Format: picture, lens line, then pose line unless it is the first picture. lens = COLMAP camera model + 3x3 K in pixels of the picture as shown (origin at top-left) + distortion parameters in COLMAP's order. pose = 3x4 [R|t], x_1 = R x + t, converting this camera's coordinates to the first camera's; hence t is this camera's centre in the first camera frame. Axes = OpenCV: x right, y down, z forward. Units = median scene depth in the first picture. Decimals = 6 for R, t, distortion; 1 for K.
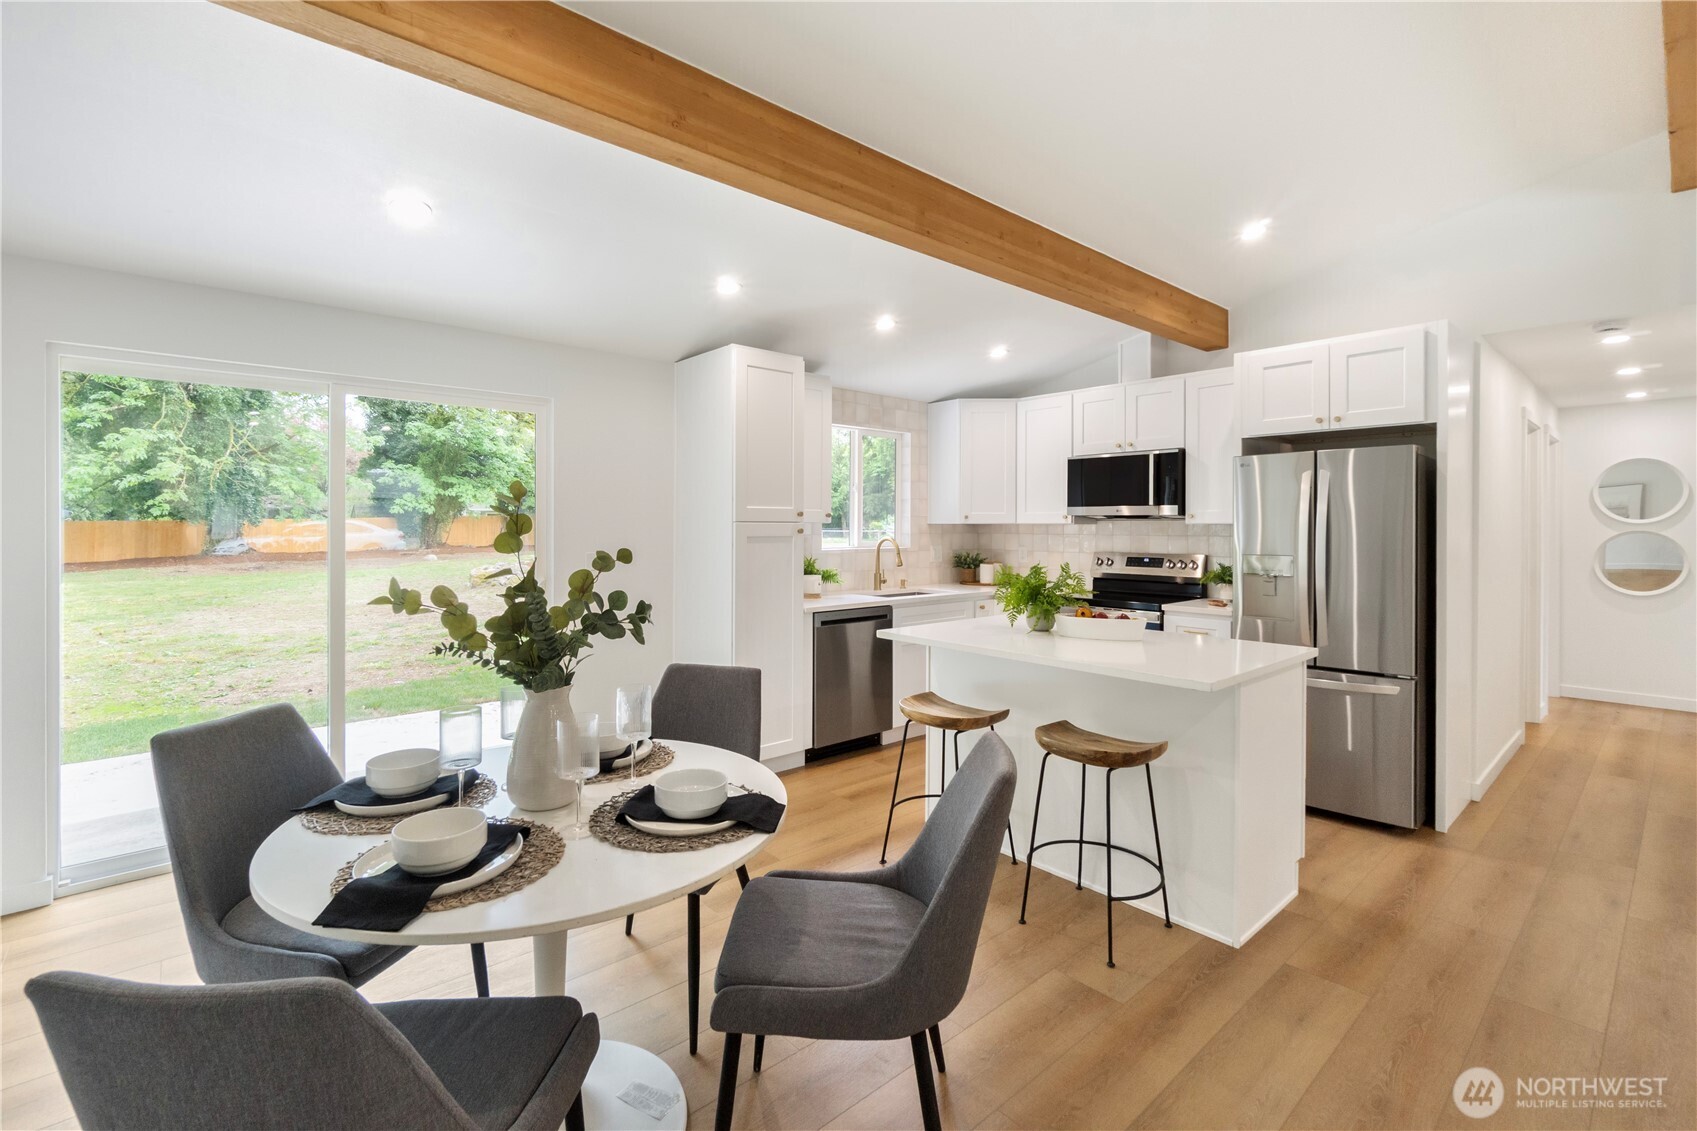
lens RADIAL K [[751.2, 0, 850.5], [0, 751.2, 527.0], [0, 0, 1]] dist [0.000413, 0.000005]
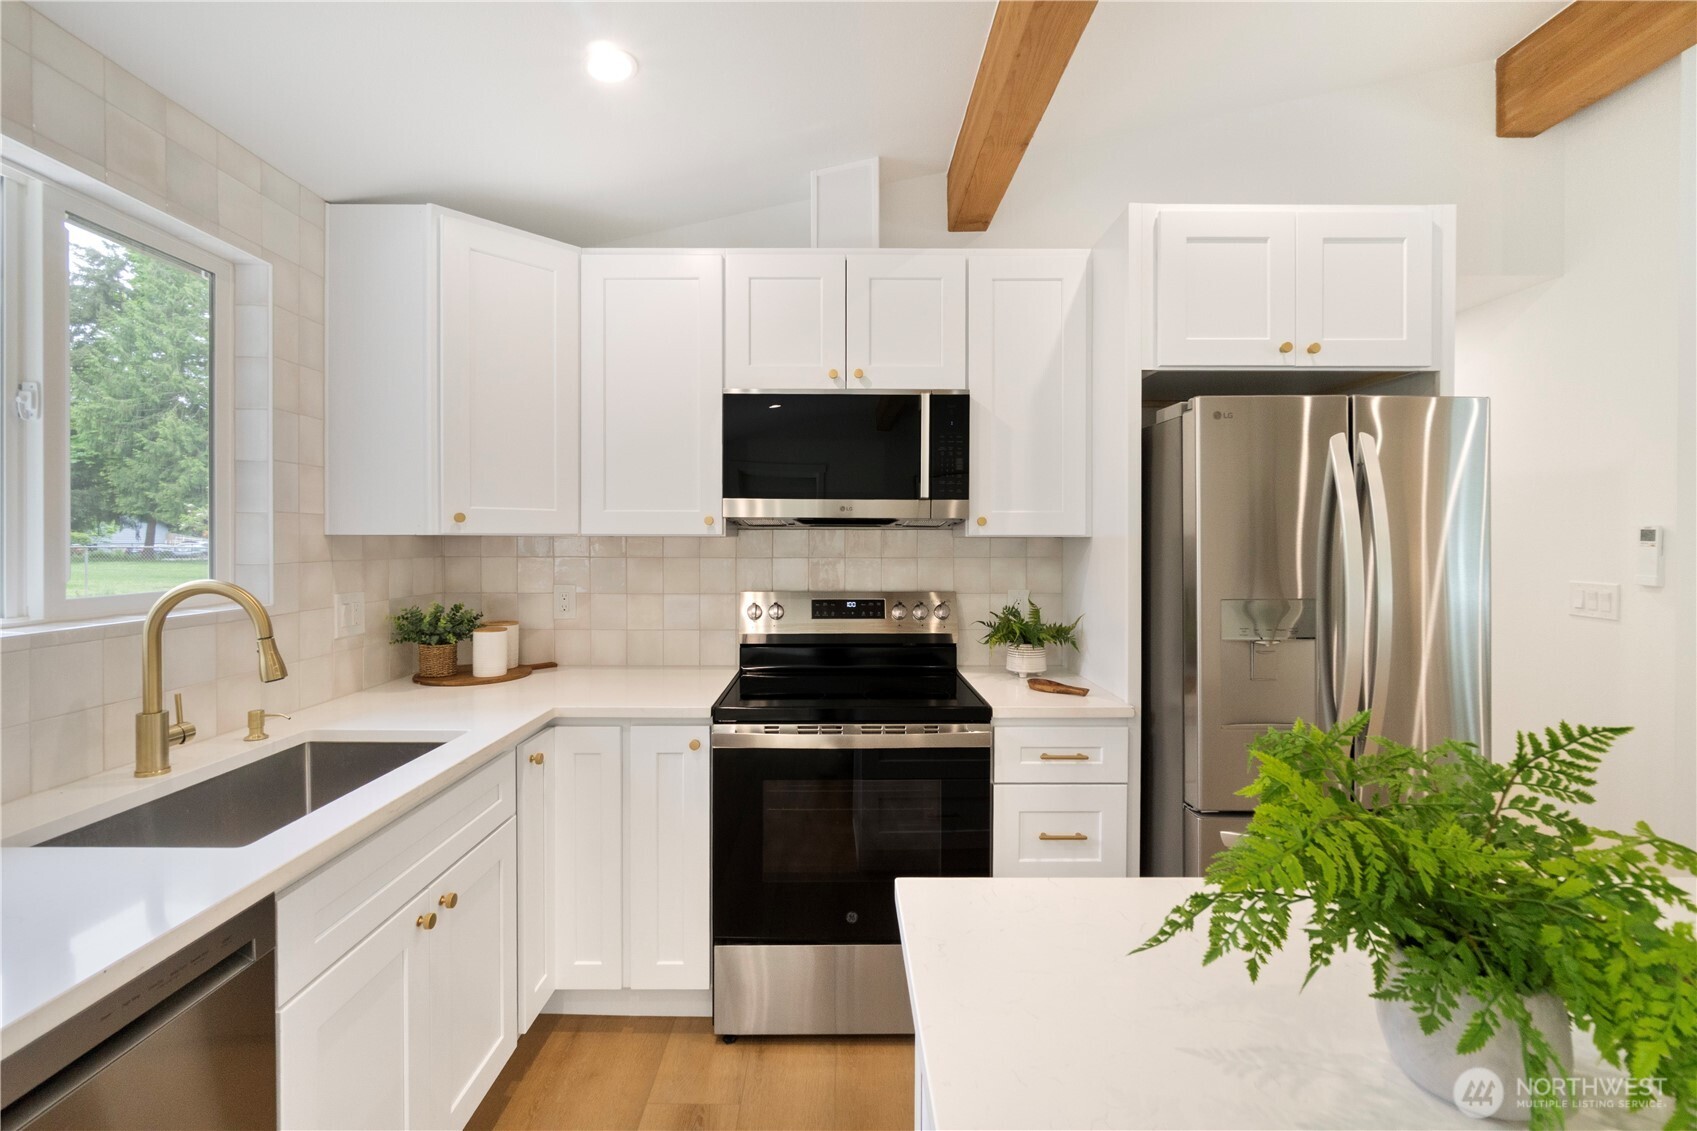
lens RADIAL K [[732.1, 0, 846.2], [0, 732.1, 545.0], [0, 0, 1]] dist [-0.017048, -0.000099]
pose [[0.655024, -0.007434, 0.755572, 0.003361], [0.001392, 0.999962, 0.008632, -0.002390], [-0.755607, -0.004602, 0.655009, 0.648166]]
